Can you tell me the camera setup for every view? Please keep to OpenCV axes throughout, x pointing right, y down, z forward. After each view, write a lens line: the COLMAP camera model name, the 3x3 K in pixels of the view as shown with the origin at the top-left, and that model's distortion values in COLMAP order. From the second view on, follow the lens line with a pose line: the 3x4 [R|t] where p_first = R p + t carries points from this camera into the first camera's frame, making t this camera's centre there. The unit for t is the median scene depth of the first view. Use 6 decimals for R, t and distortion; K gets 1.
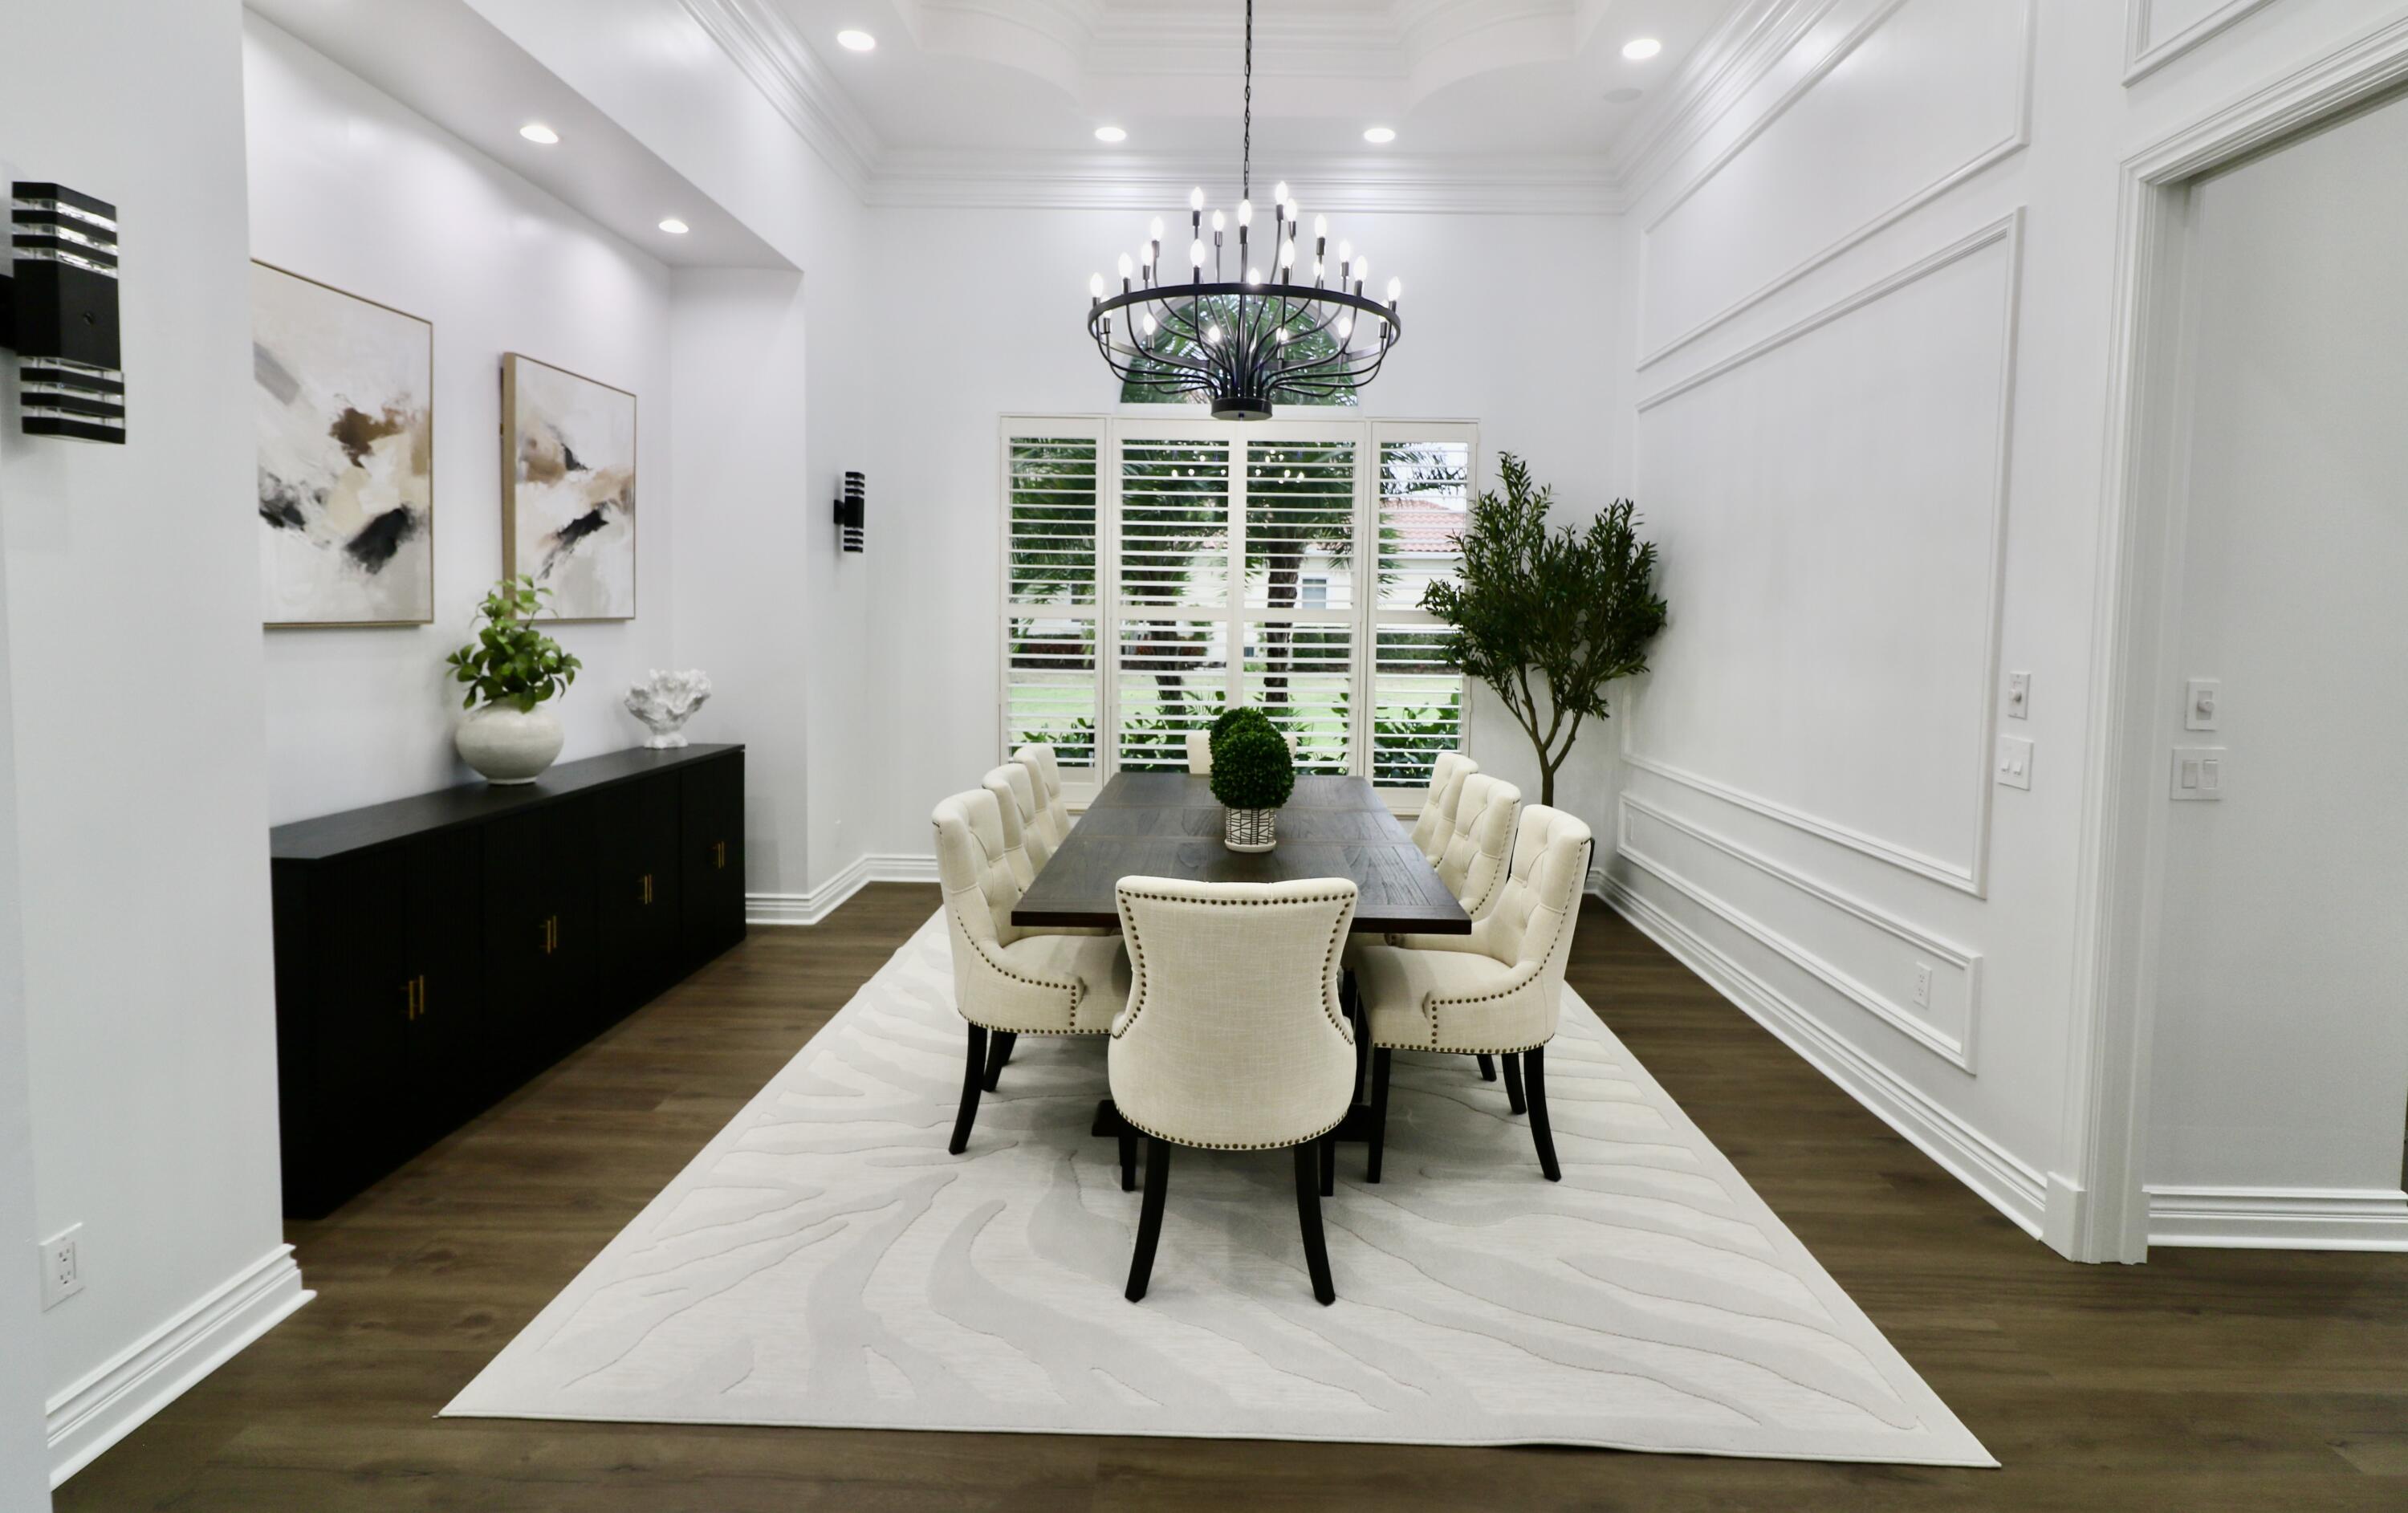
lens RADIAL K [[1182.6, 0, 1189.6], [0, 1182.6, 671.3], [0, 0, 1]] dist [0.003654, 0.000384]
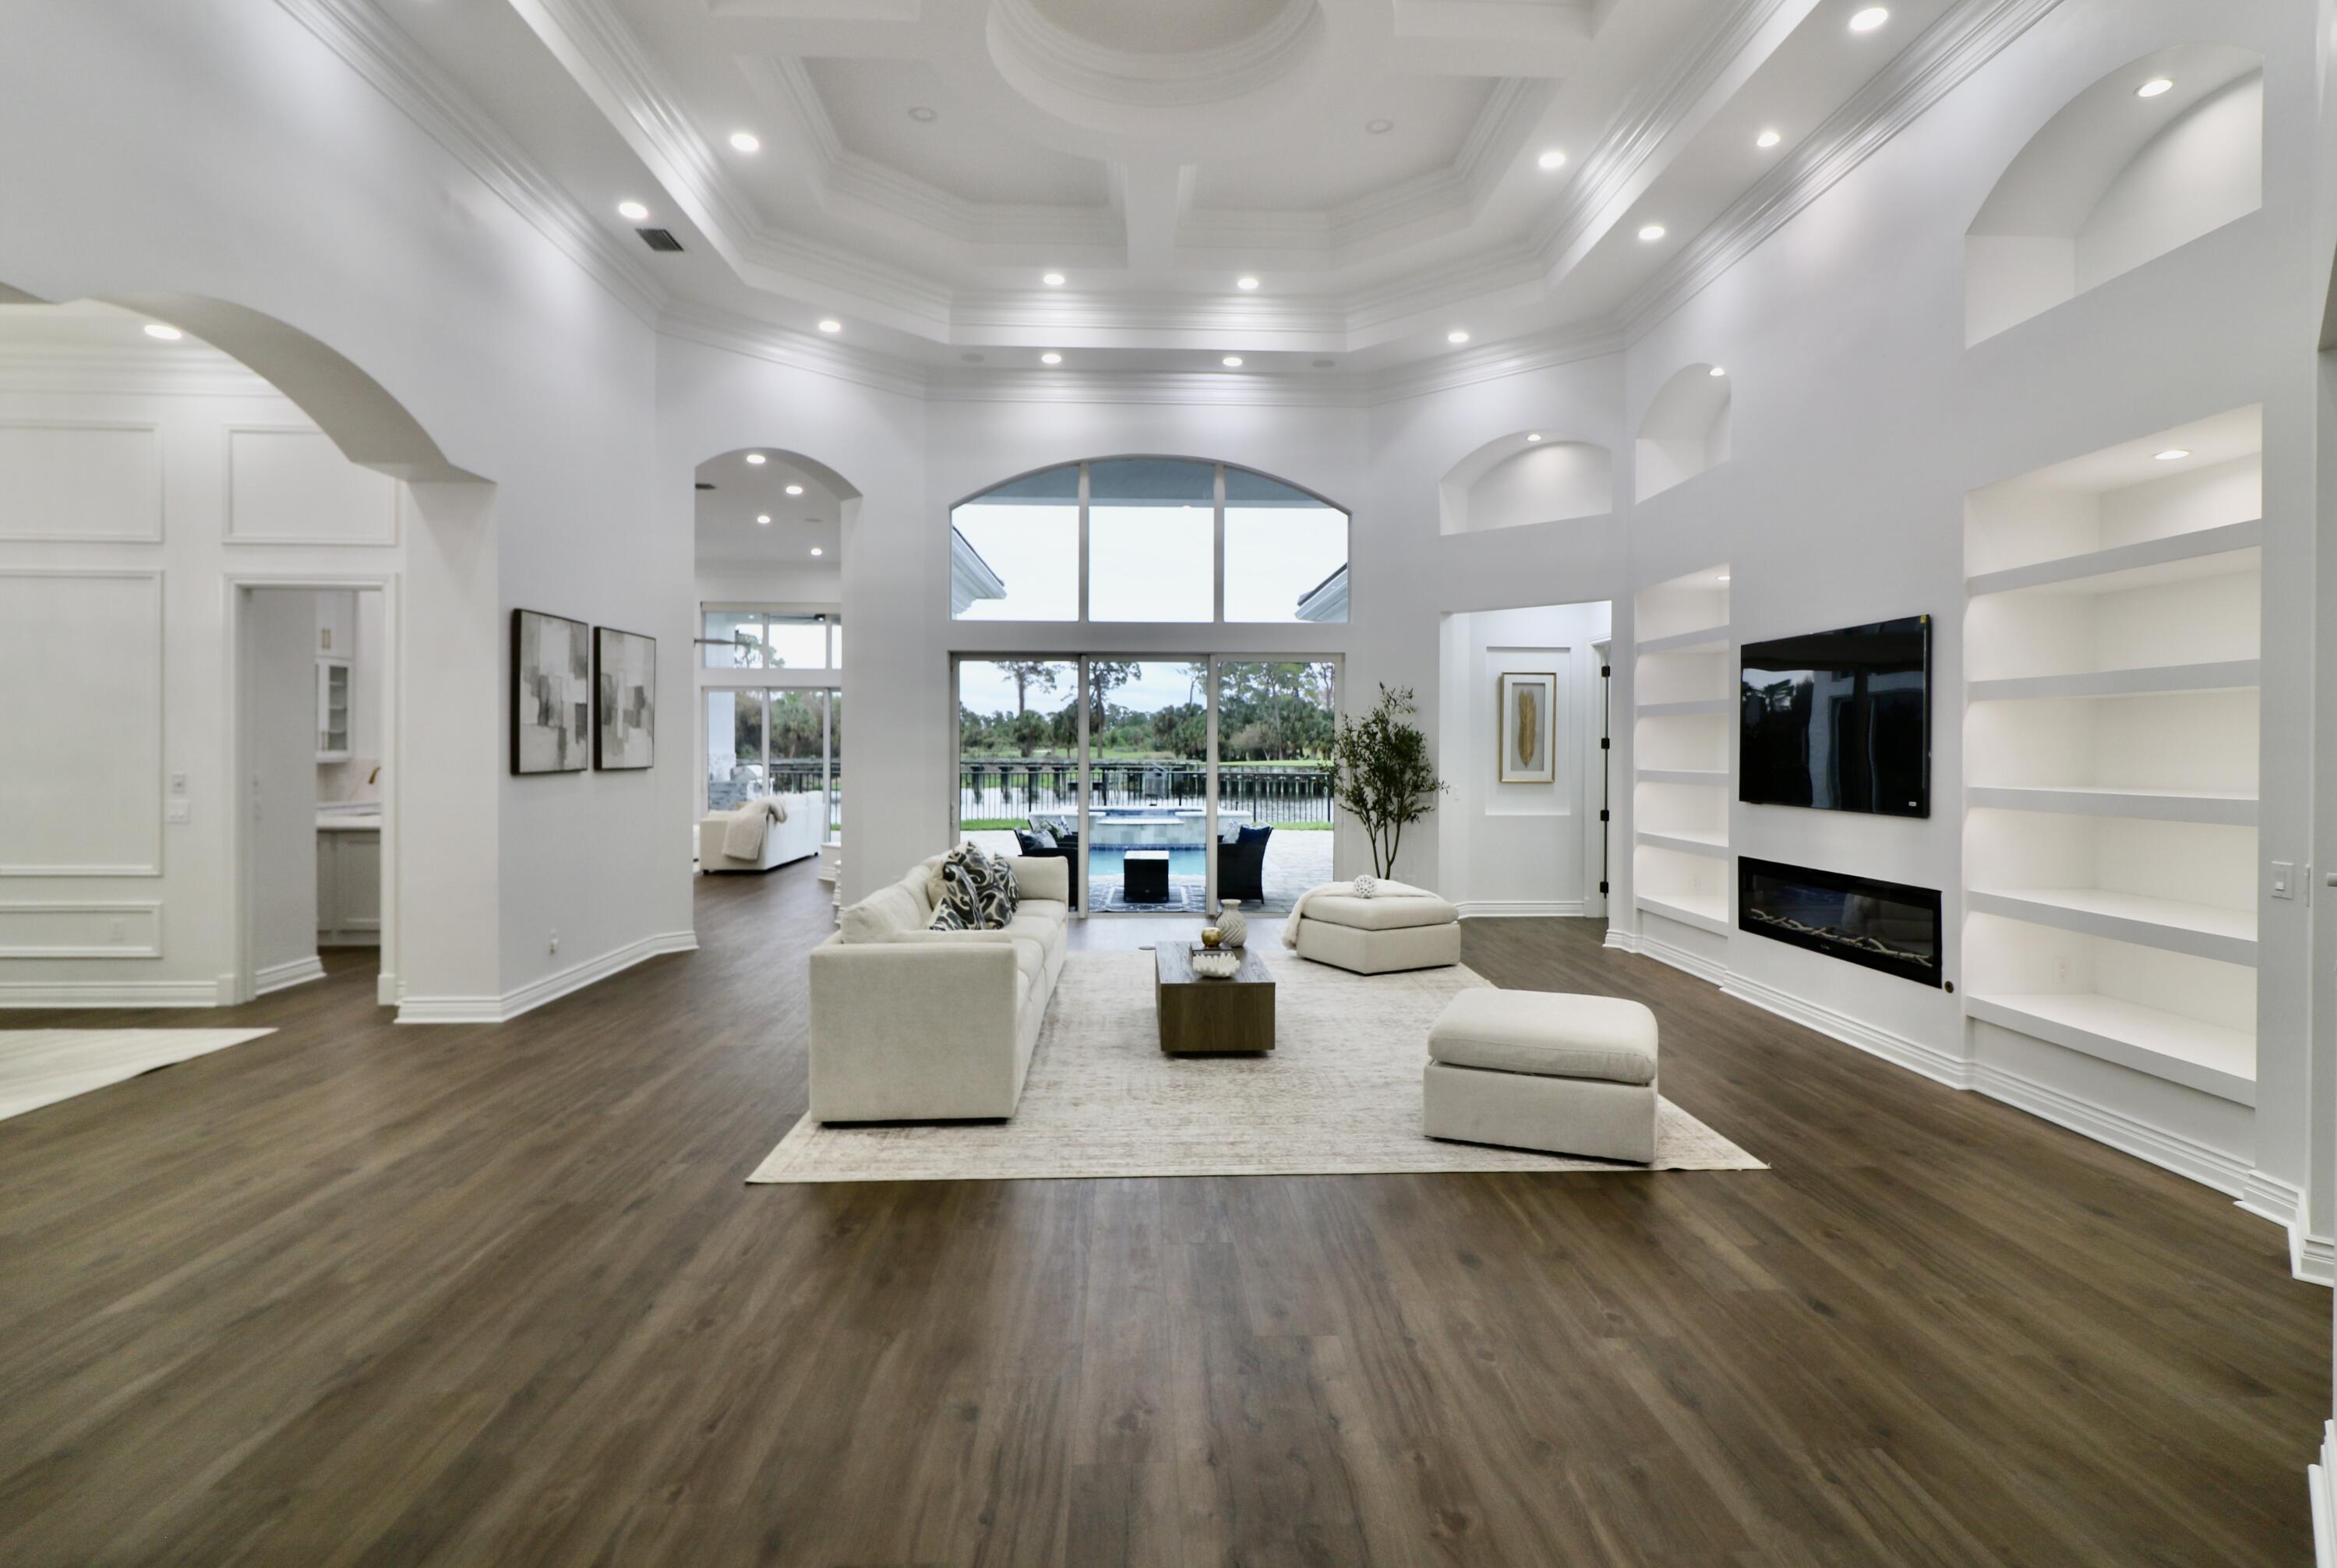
lens RADIAL K [[1121.3, 0, 1164.7], [0, 1121.3, 766.8], [0, 0, 1]] dist [-0.000887, -0.000317]
pose [[-0.069901, -0.024680, 0.997249, -1.555338], [0.043631, 0.998662, 0.027773, 0.009769], [-0.996599, 0.045452, -0.068730, -0.736896]]
